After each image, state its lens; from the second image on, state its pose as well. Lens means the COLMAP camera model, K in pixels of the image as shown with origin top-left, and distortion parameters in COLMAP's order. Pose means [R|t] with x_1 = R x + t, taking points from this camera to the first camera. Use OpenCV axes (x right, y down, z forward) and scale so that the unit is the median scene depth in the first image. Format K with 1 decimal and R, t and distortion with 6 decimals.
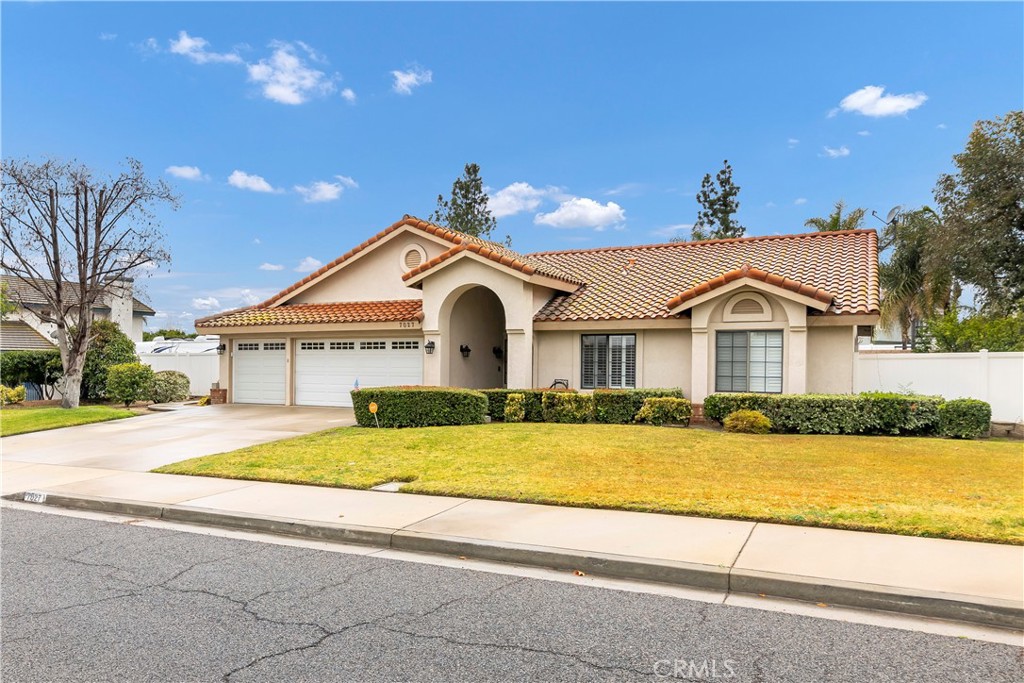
lens RADIAL K [[607.2, 0, 560.3], [0, 607.2, 344.5], [0, 0, 1]] dist [0.001257, 0.000332]
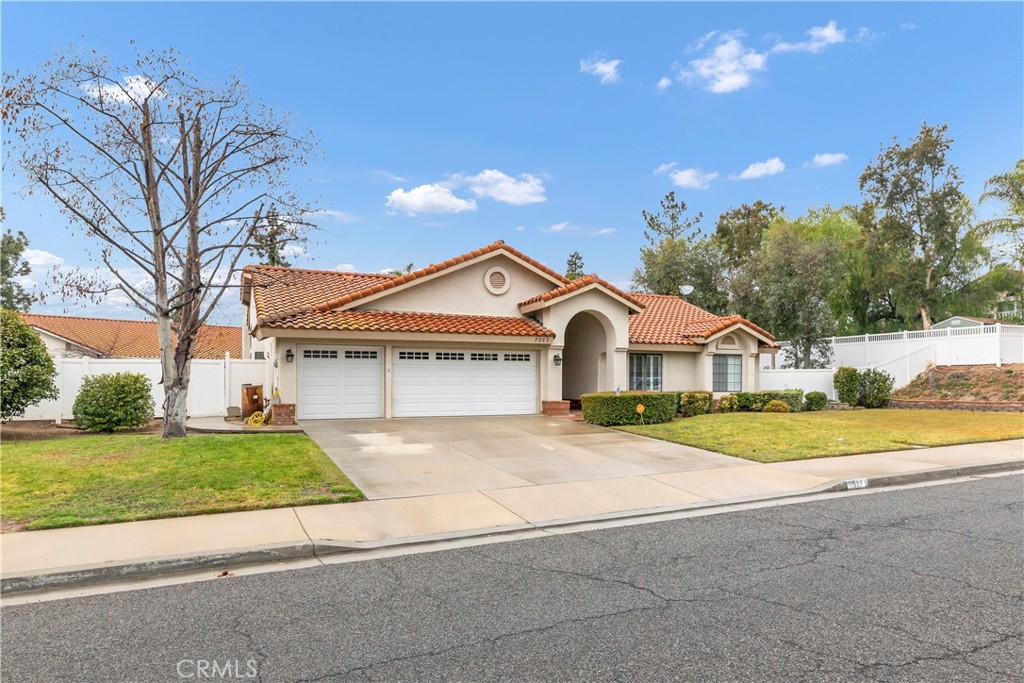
lens RADIAL K [[497.0, 0, 509.8], [0, 497.0, 373.5], [0, 0, 1]] dist [-0.002124, -0.000229]
pose [[0.740528, 0.003361, 0.672017, -0.948336], [-0.022818, 0.999537, 0.020145, 0.013319], [-0.671638, -0.030251, 0.740262, 0.344571]]
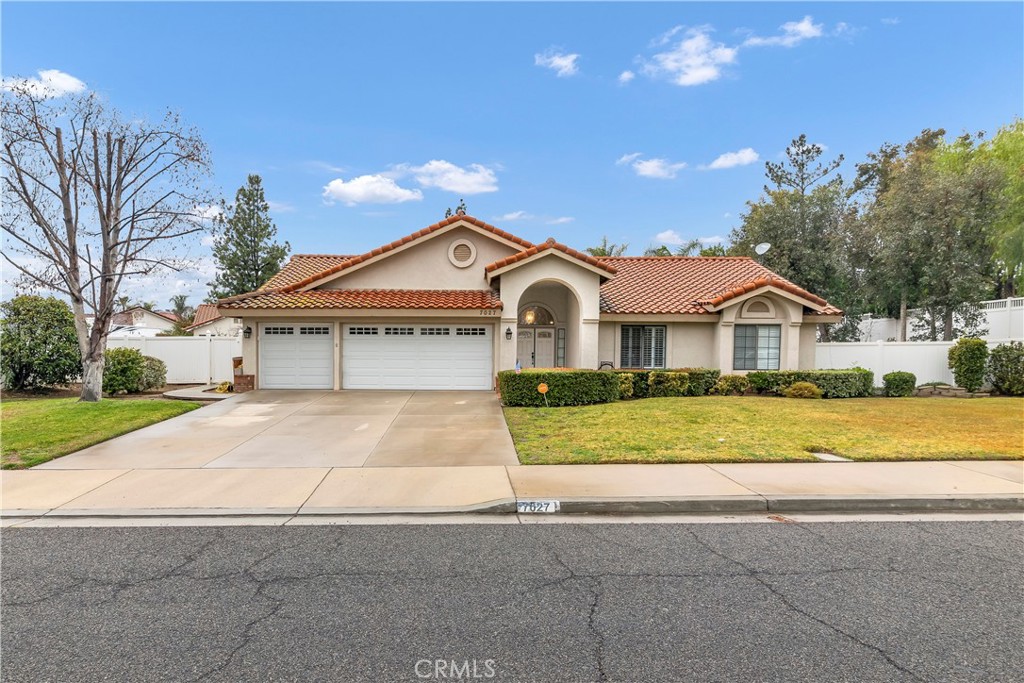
lens RADIAL K [[469.3, 0, 512.9], [0, 469.3, 357.4], [0, 0, 1]] dist [0.001648, -0.000090]
pose [[0.927922, -0.005538, 0.372732, -0.535408], [-0.013578, 0.998724, 0.048643, 0.005923], [-0.372526, -0.050197, 0.926663, 0.196496]]
